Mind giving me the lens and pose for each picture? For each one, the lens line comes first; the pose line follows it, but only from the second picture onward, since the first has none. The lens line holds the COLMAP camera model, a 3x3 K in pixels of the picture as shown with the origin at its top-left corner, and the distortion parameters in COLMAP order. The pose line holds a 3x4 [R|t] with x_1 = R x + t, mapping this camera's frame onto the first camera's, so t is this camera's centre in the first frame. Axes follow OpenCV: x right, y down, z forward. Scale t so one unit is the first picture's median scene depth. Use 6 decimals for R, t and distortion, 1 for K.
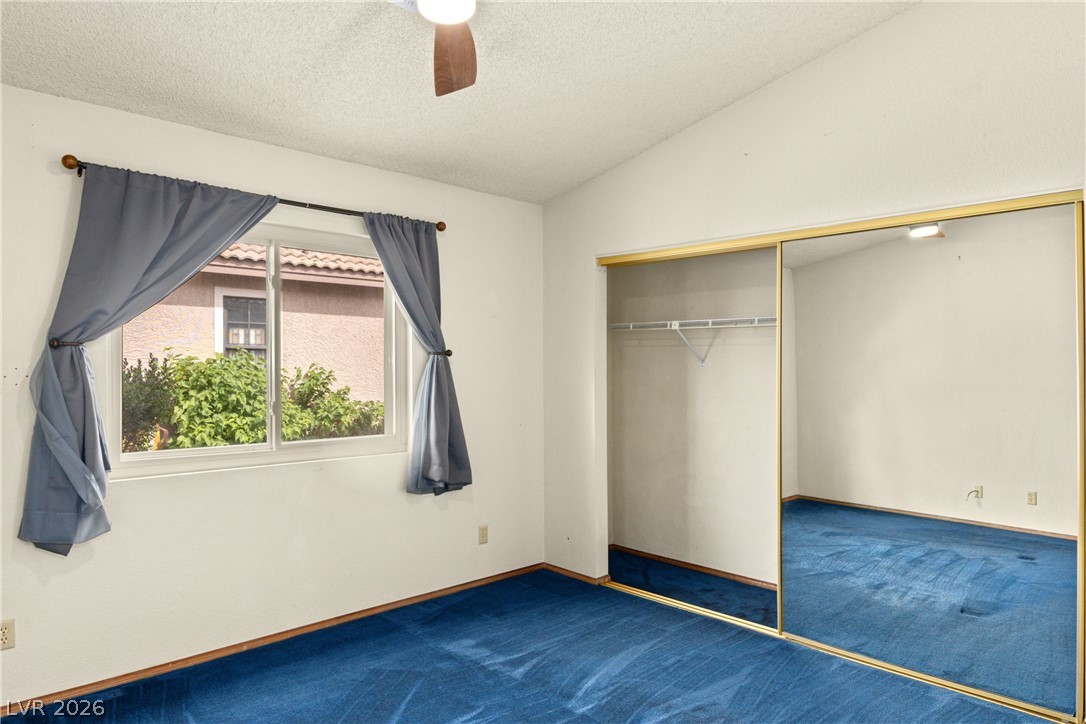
lens RADIAL K [[680.6, 0, 545.8], [0, 680.6, 365.9], [0, 0, 1]] dist [-0.014988, -0.003684]
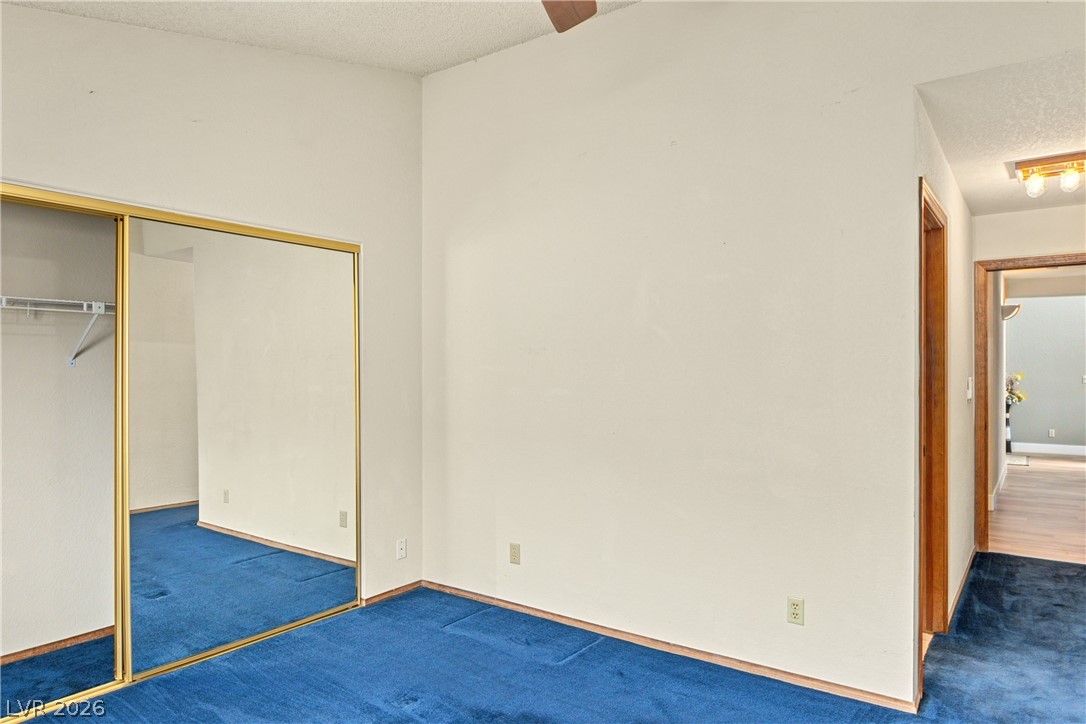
lens RADIAL K [[680.6, 0, 543.4], [0, 680.6, 363.6], [0, 0, 1]] dist [-0.014988, -0.003684]
pose [[-0.164328, 0.000529, 0.986406, -0.599407], [-0.005535, 0.999984, -0.001458, -0.002510], [-0.986390, -0.005699, -0.164322, 0.659823]]
